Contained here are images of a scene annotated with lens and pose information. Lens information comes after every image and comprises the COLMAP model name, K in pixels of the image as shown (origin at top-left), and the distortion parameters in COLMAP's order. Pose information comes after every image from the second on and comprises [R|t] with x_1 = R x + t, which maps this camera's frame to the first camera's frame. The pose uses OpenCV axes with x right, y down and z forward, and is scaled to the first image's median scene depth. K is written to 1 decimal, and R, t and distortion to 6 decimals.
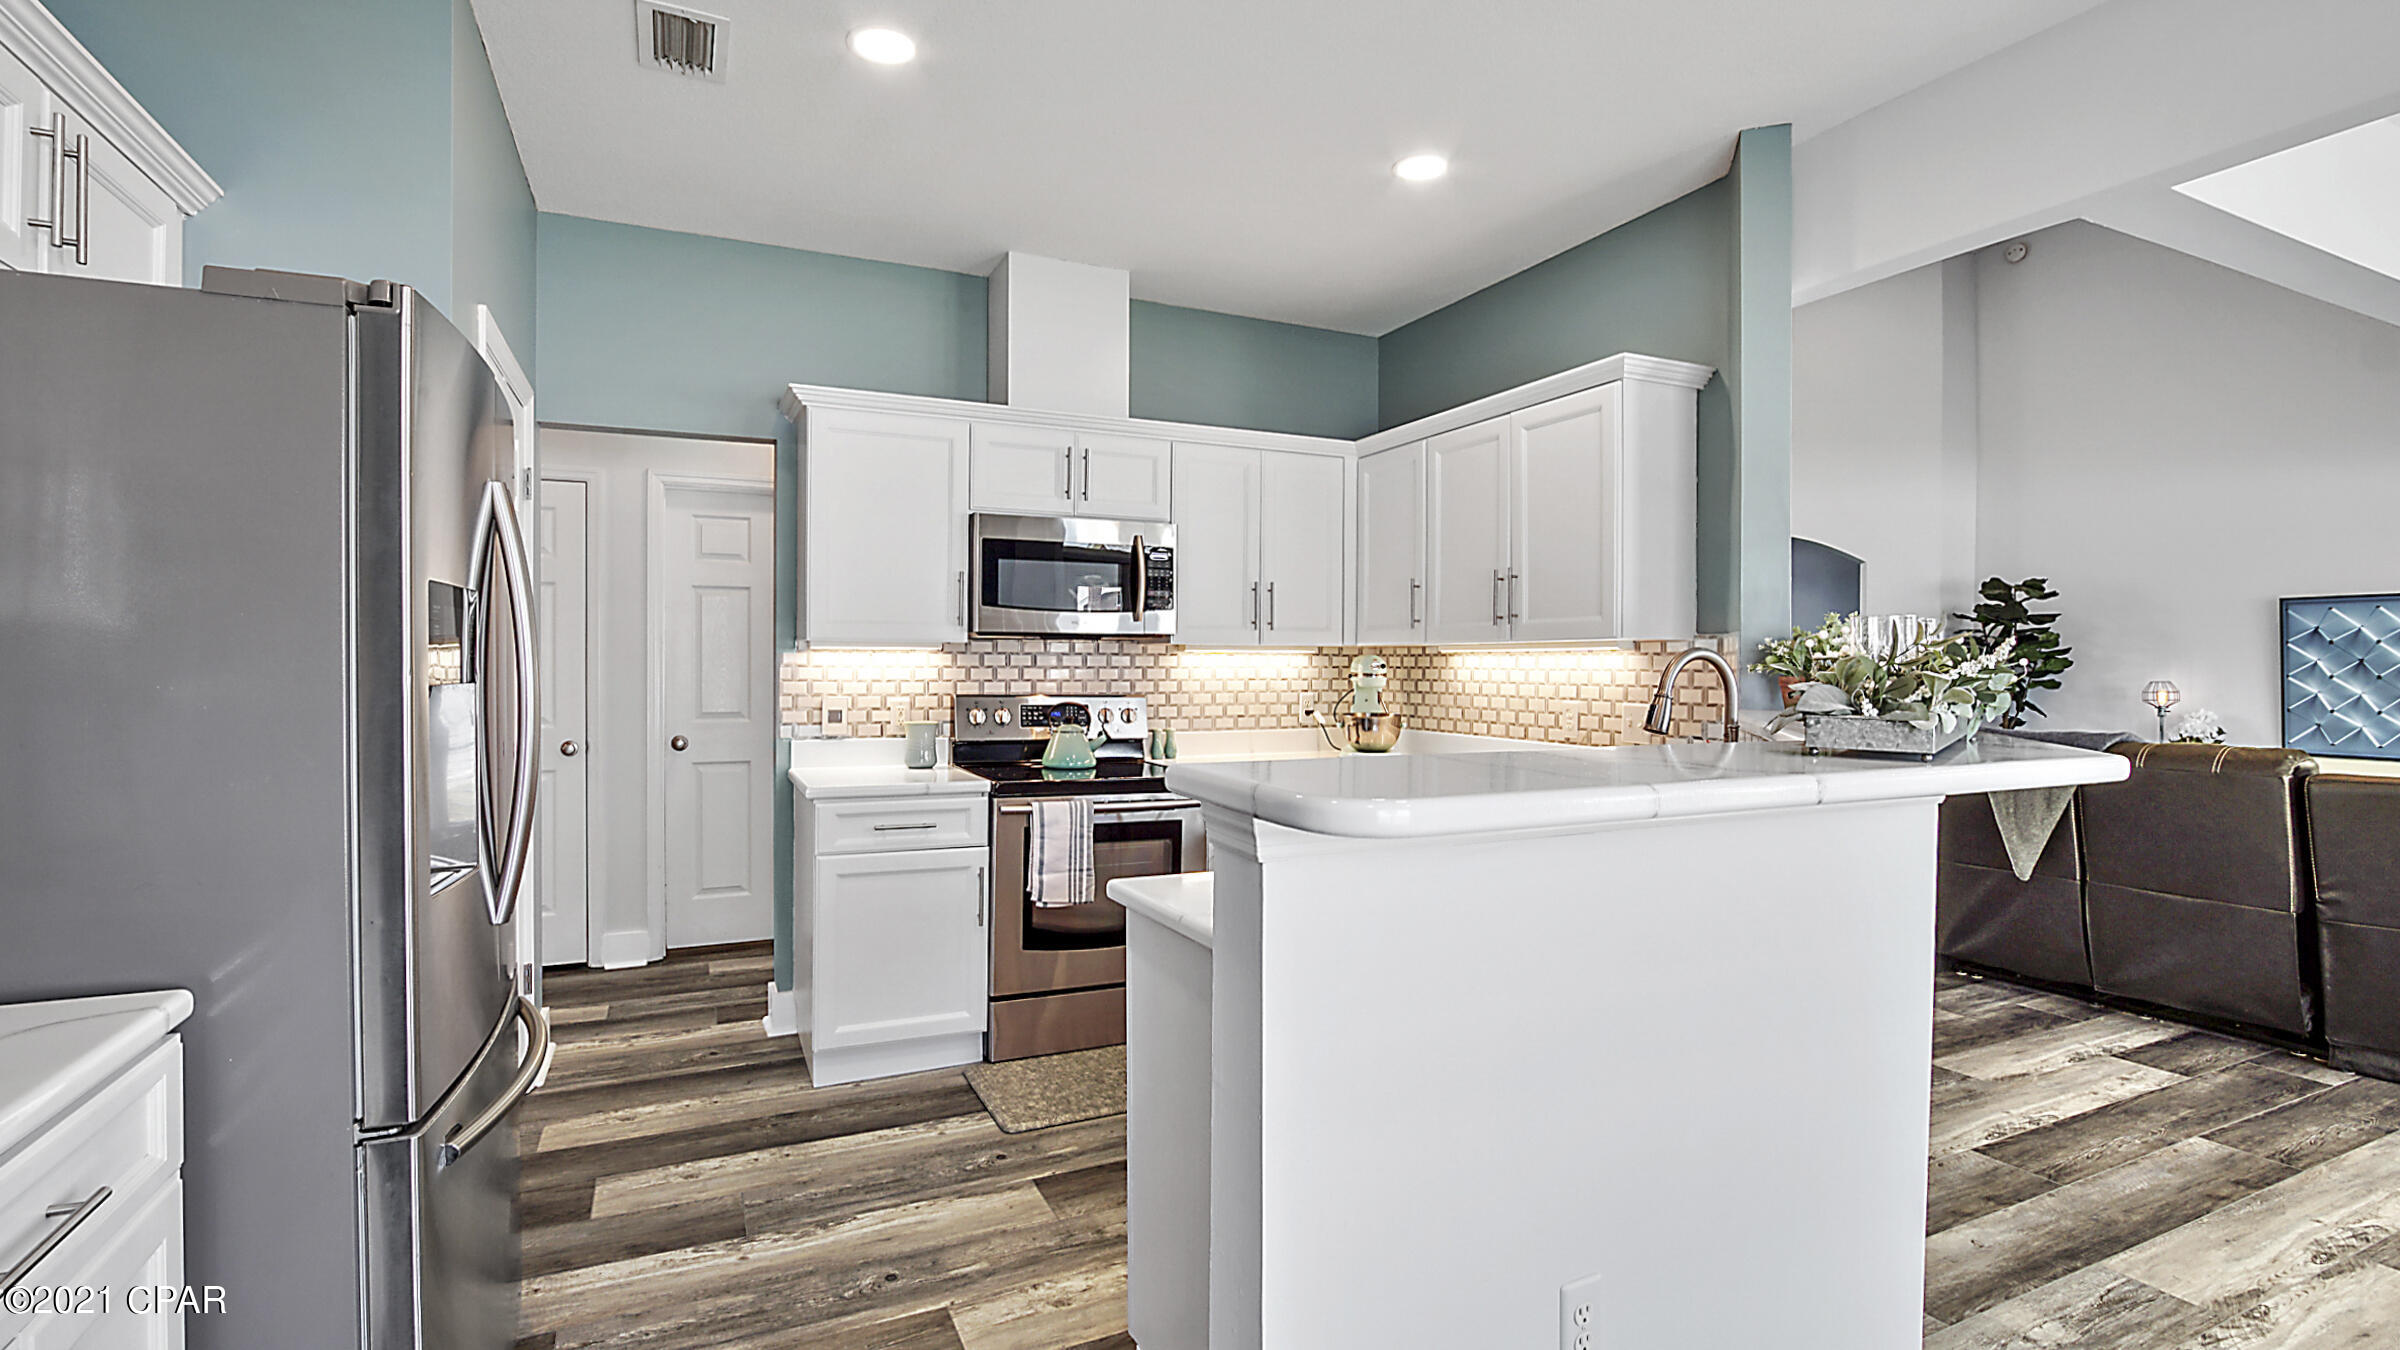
lens RADIAL K [[1086.5, 0, 1200.4], [0, 1086.5, 671.1], [0, 0, 1]] dist [-0.017787, 0.001421]
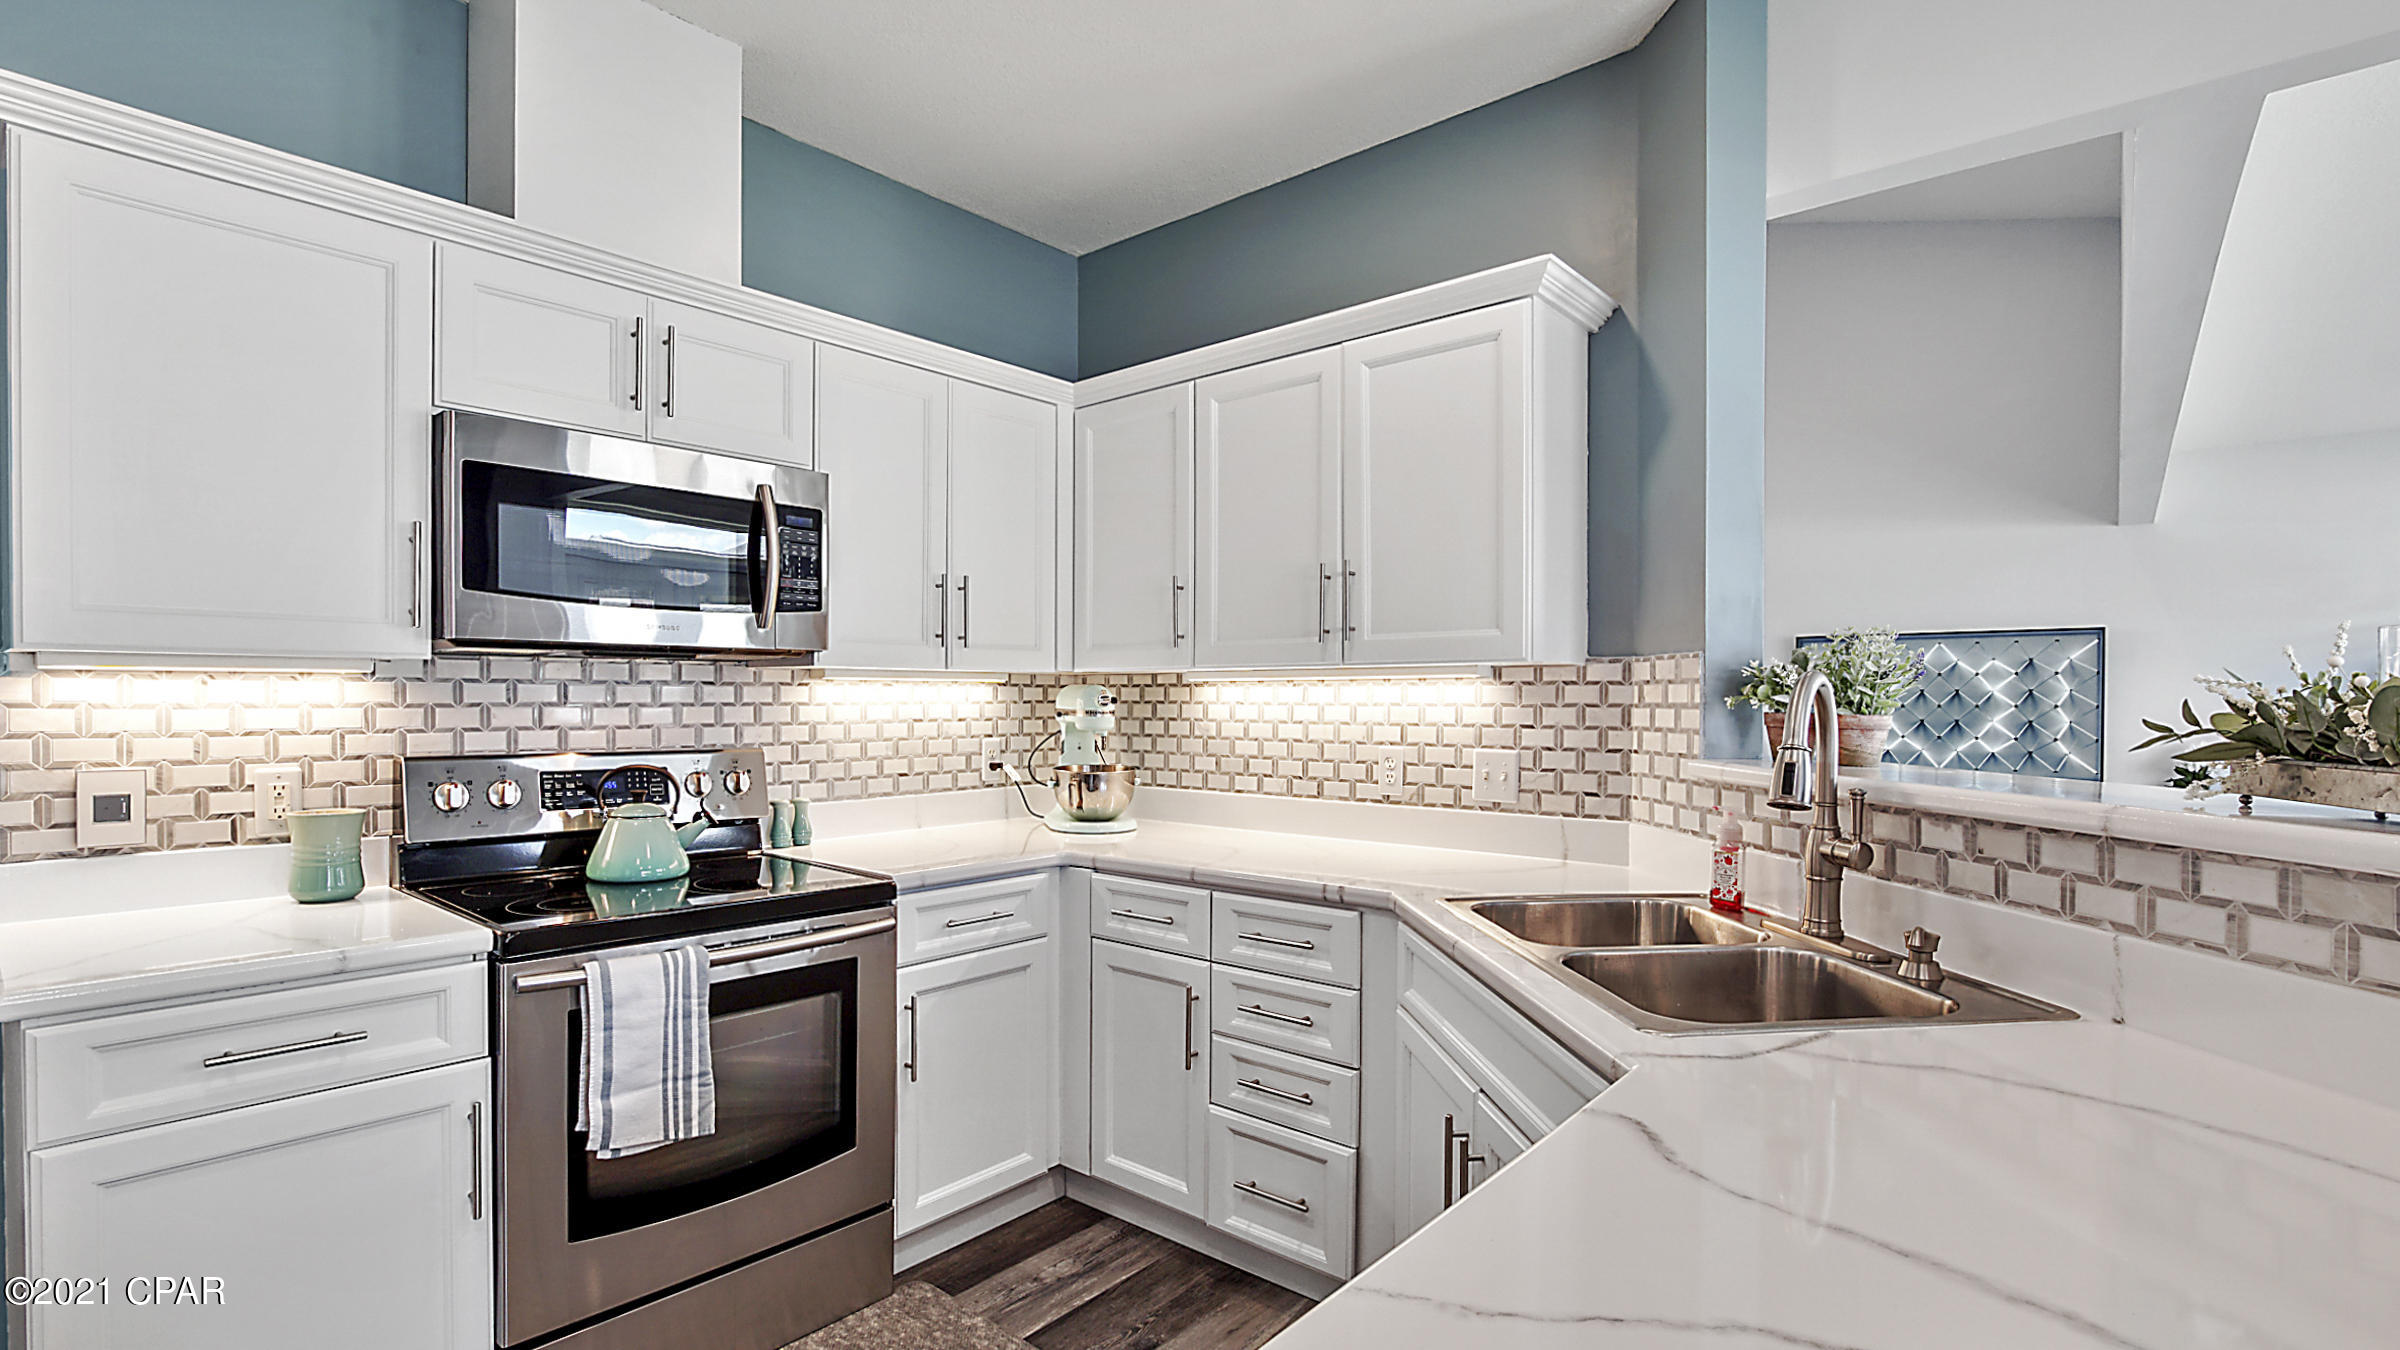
lens RADIAL K [[1086.5, 0, 1186.8], [0, 1086.5, 716.3], [0, 0, 1]] dist [-0.017787, 0.001421]
pose [[0.913853, -0.009853, 0.405926, -0.087176], [0.005401, 0.999912, 0.012113, -0.002889], [-0.406010, -0.008878, 0.913826, 0.354318]]
